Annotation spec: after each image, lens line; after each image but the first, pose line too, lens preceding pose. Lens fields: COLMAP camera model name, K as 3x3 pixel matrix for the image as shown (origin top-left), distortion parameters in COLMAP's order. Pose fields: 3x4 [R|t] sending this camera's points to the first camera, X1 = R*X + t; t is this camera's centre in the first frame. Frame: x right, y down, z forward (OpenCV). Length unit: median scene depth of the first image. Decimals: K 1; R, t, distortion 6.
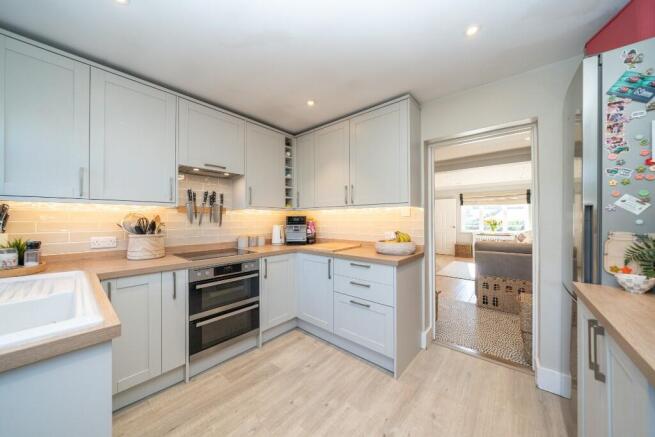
lens RADIAL K [[223.1, 0, 326.0], [0, 223.1, 219.6], [0, 0, 1]] dist [-0.002575, -0.000240]
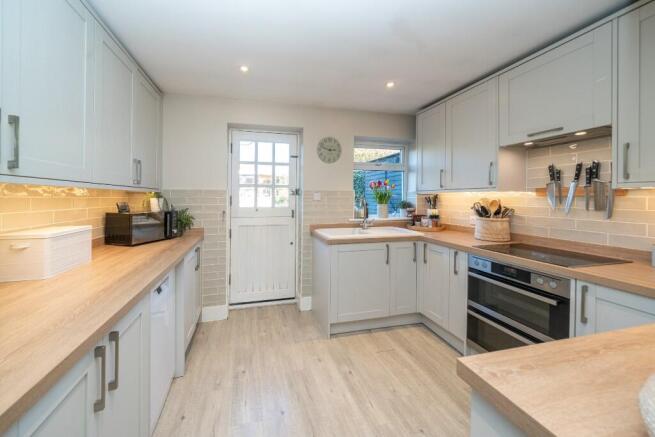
lens RADIAL K [[223.1, 0, 297.1], [0, 223.1, 198.1], [0, 0, 1]] dist [-0.002575, -0.000240]
pose [[-0.590934, 0.002814, -0.806715, 0.542033], [0.001736, 0.999996, 0.002217, -0.028612], [0.806718, -0.000090, -0.590937, 0.779205]]
